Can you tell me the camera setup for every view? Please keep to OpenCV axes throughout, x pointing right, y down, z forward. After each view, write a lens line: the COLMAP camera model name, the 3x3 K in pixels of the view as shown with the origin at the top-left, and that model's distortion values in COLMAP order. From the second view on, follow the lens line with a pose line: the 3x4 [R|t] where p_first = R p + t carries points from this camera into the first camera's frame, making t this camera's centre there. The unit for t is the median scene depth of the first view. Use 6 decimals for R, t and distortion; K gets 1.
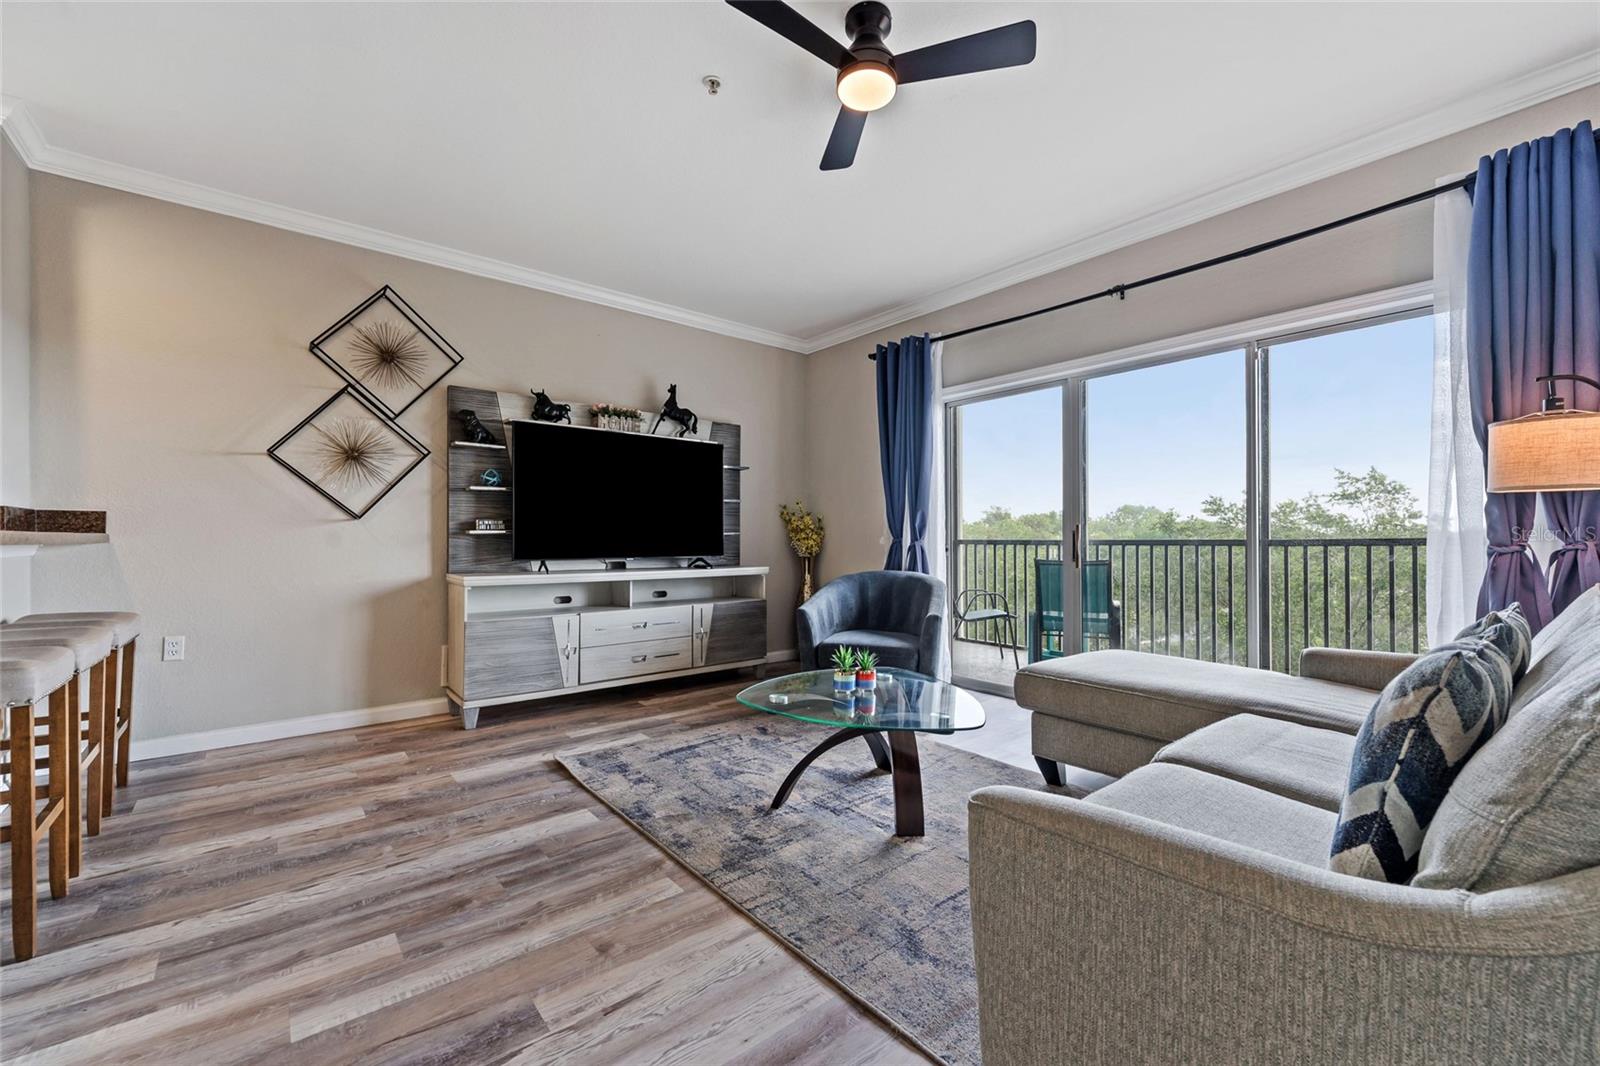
lens RADIAL K [[646.8, 0, 802.3], [0, 646.8, 538.5], [0, 0, 1]] dist [-0.001045, -0.000199]
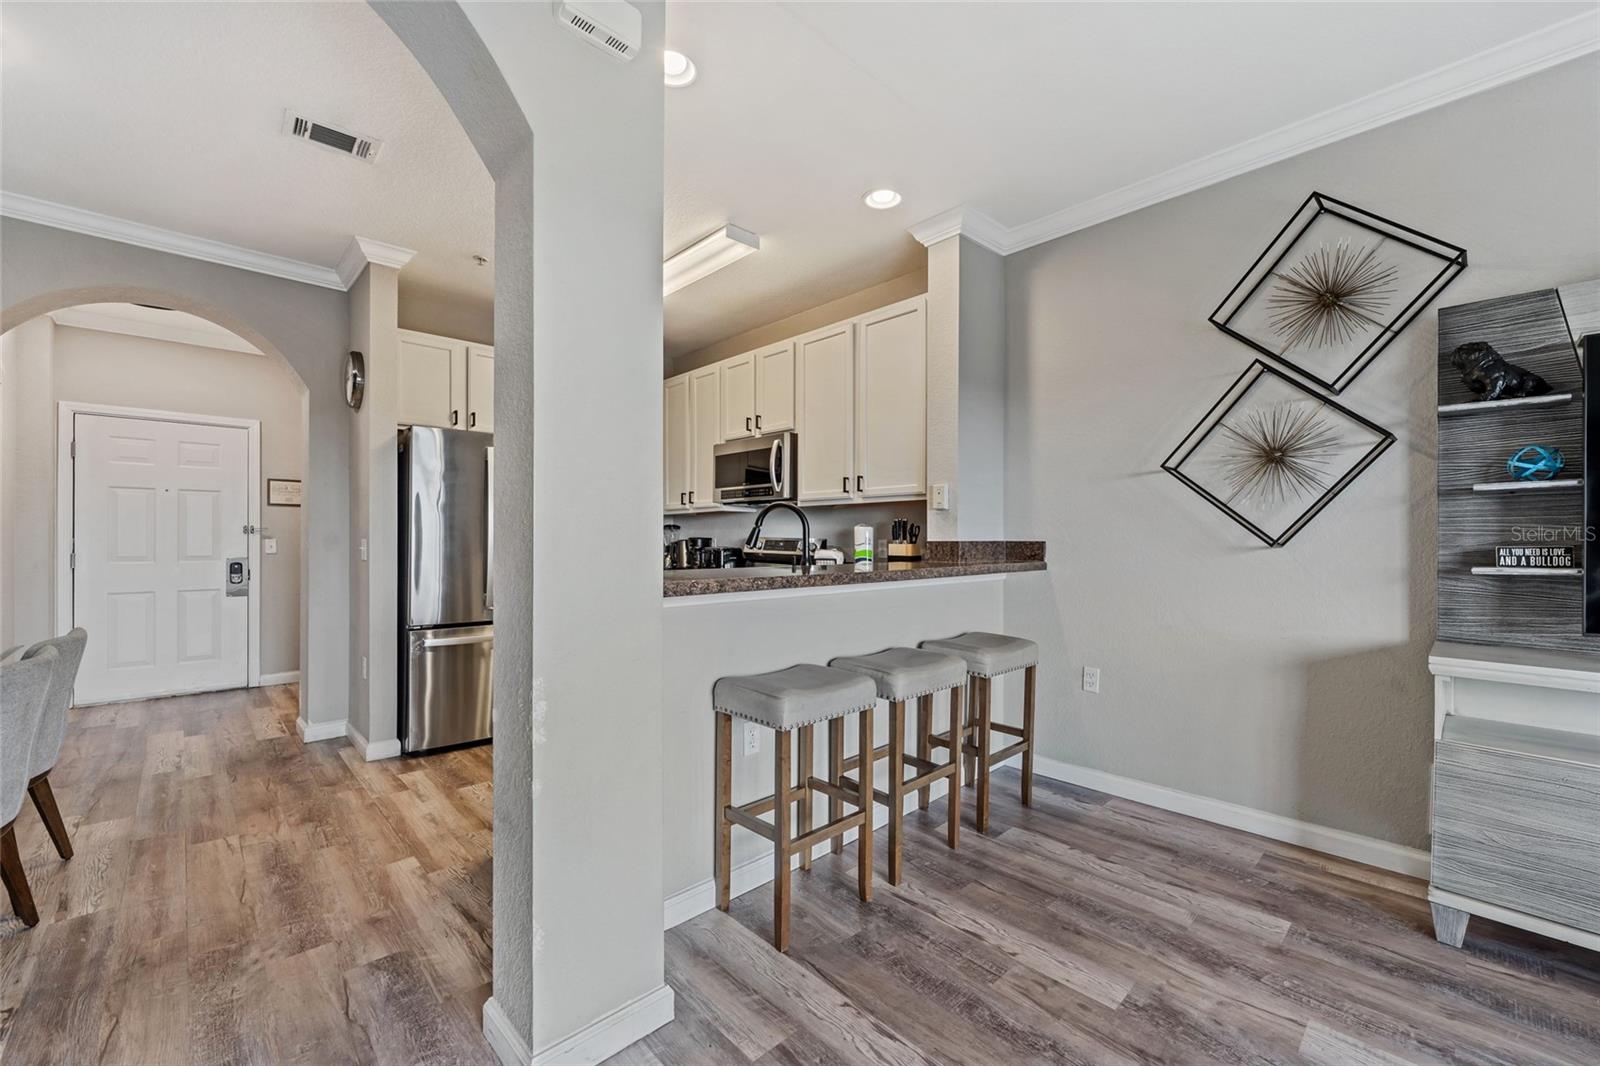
lens RADIAL K [[646.8, 0, 802.3], [0, 646.8, 538.5], [0, 0, 1]] dist [-0.001045, -0.000199]
pose [[0.064439, -0.000567, -0.997921, -0.024783], [0.001751, 0.999998, -0.000455, -0.052215], [0.997920, -0.001718, 0.064440, 0.580624]]
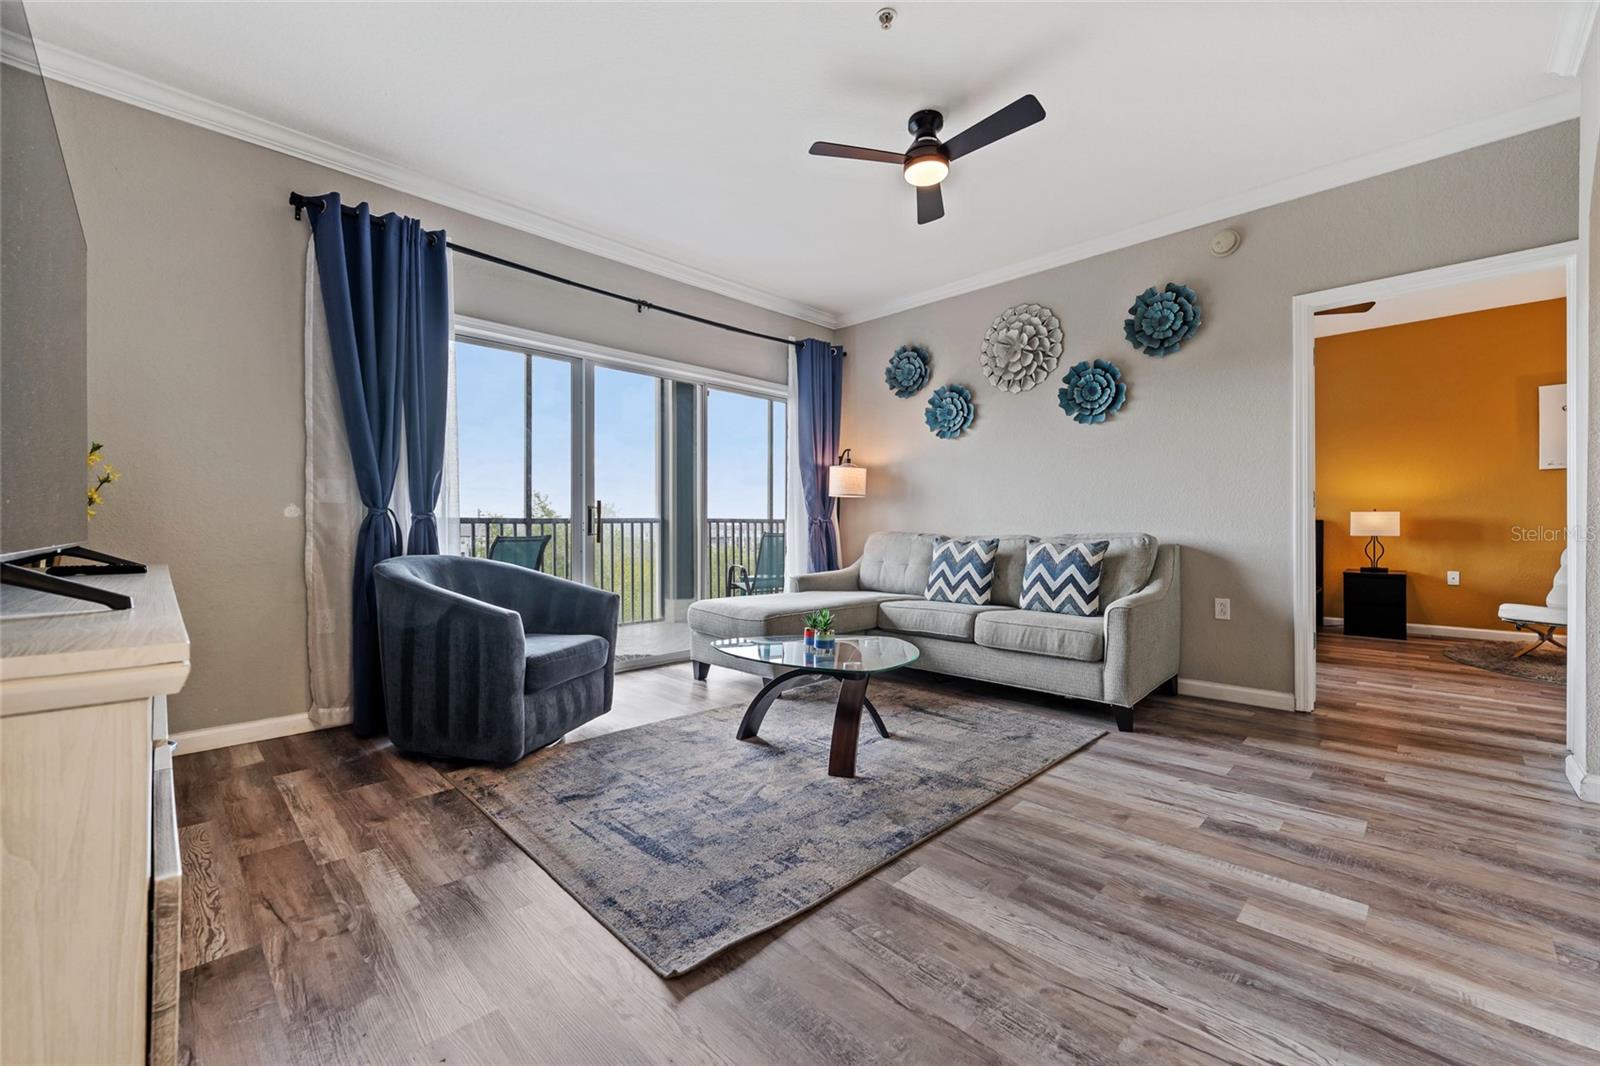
lens RADIAL K [[642.2, 0, 799.6], [0, 642.2, 536.8], [0, 0, 1]] dist [0.001906, -0.000251]
pose [[-0.086829, -0.015181, 0.996108, -0.955534], [-0.002971, 0.999883, 0.014979, 0.029555], [-0.996219, -0.001658, -0.086864, 1.095350]]
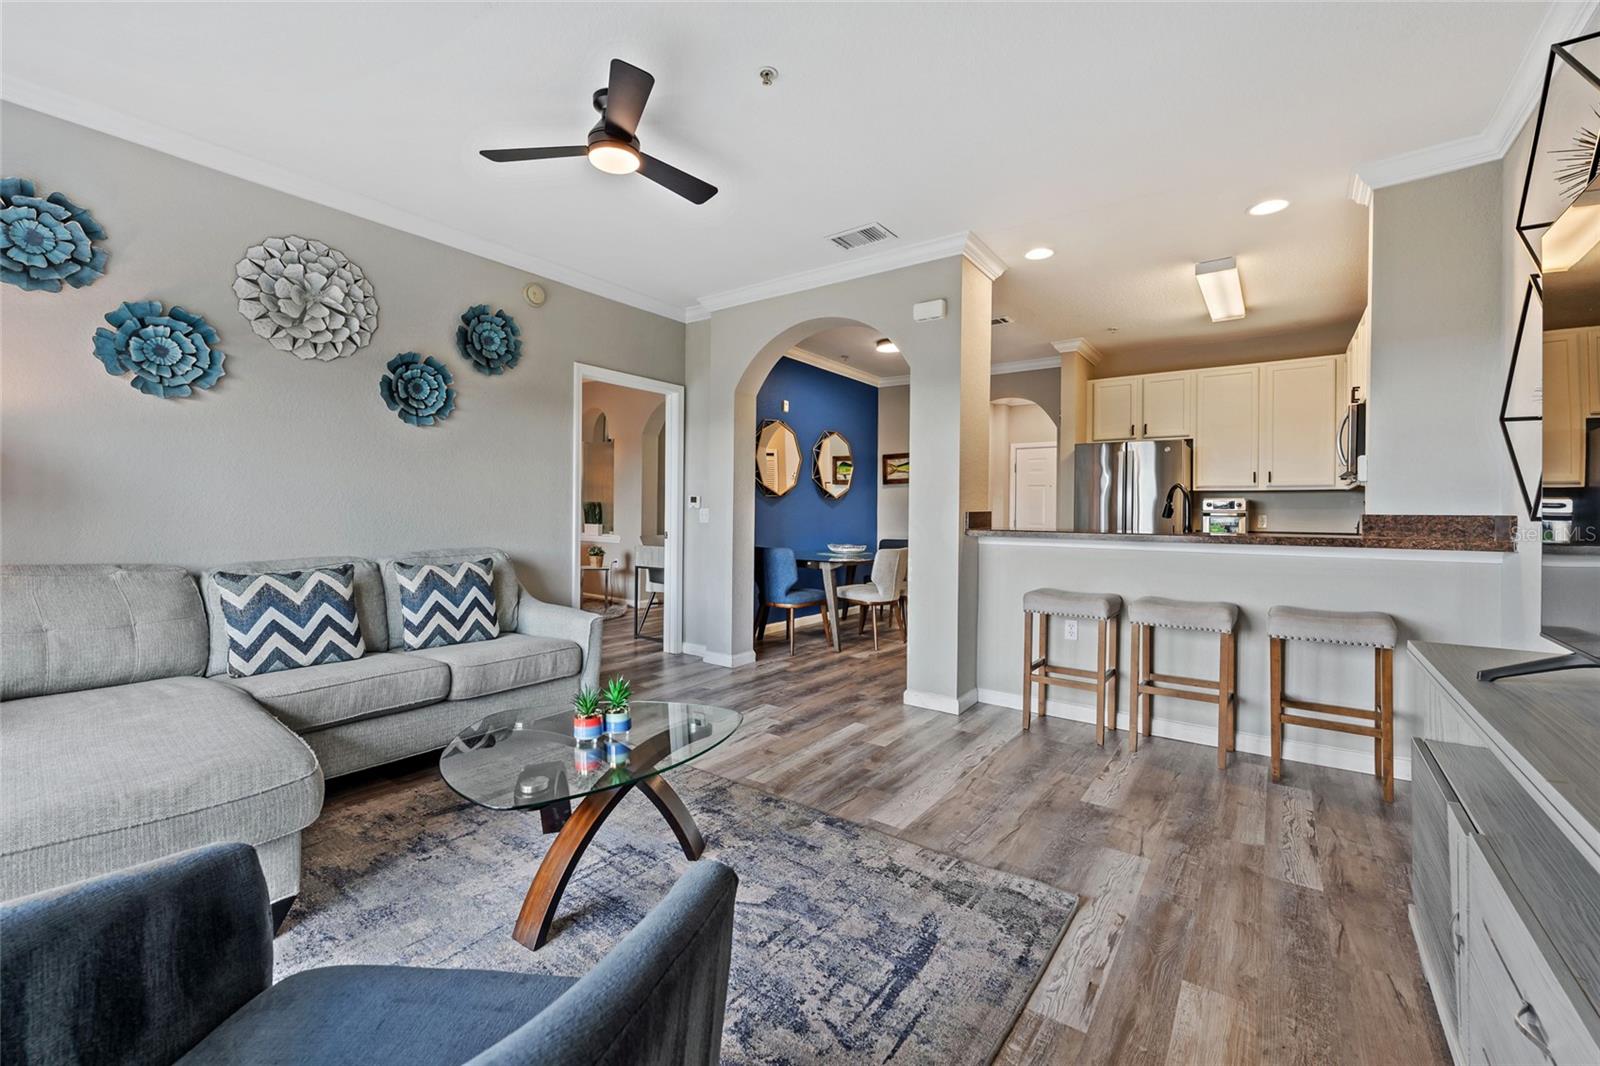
lens RADIAL K [[659.0, 0, 800.7], [0, 659.0, 517.3], [0, 0, 1]] dist [0.001475, -0.000562]
pose [[-0.971457, -0.007740, -0.237087, 0.039141], [-0.008963, 0.999952, 0.004081, -0.037919], [0.237044, 0.006089, -0.971480, 1.790687]]
